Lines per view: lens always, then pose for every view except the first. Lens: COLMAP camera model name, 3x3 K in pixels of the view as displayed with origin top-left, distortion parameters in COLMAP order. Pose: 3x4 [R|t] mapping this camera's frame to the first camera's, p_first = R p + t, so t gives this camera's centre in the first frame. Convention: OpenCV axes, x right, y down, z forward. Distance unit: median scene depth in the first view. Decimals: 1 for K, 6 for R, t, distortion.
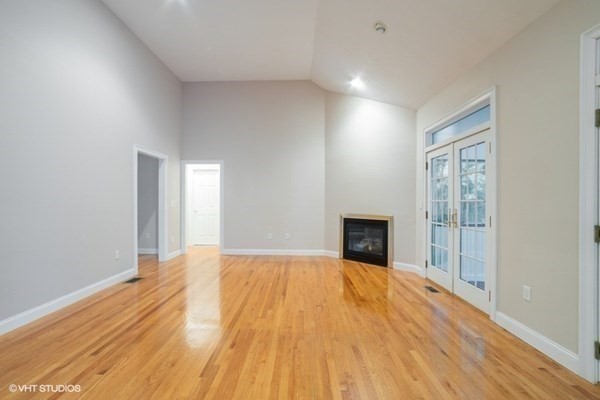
lens RADIAL K [[270.2, 0, 301.2], [0, 270.2, 199.8], [0, 0, 1]] dist [-0.023957, 0.006506]
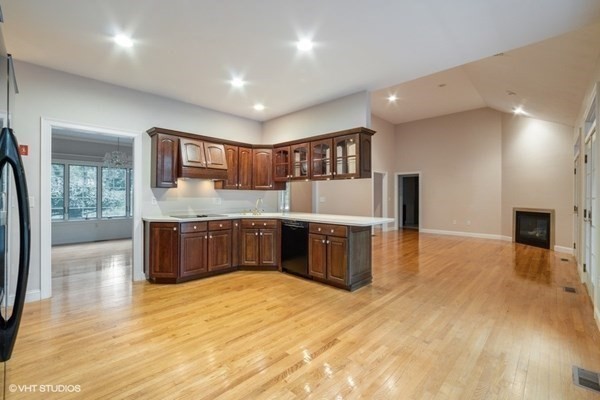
lens RADIAL K [[270.2, 0, 302.3], [0, 270.2, 197.7], [0, 0, 1]] dist [-0.023957, 0.006506]
pose [[0.728386, 0.004741, -0.685150, 0.314342], [-0.002453, 0.999988, 0.004313, 0.000791], [0.685162, -0.001461, 0.728389, -0.697165]]
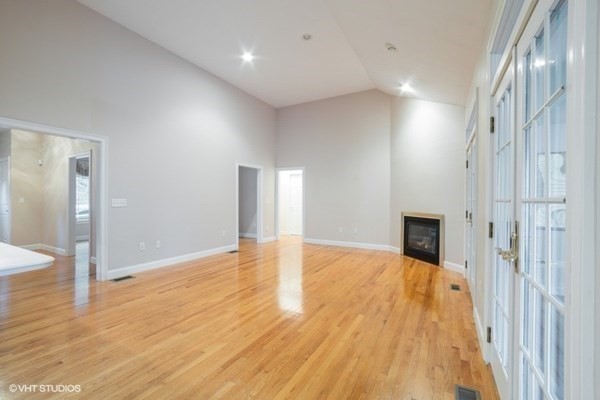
lens RADIAL K [[270.2, 0, 298.1], [0, 270.2, 200.7], [0, 0, 1]] dist [-0.023957, 0.006506]
pose [[0.878422, 0.004642, -0.477863, 0.321755], [-0.001061, 0.999969, 0.007763, 0.000320], [0.477885, -0.006312, 0.878400, -0.121057]]
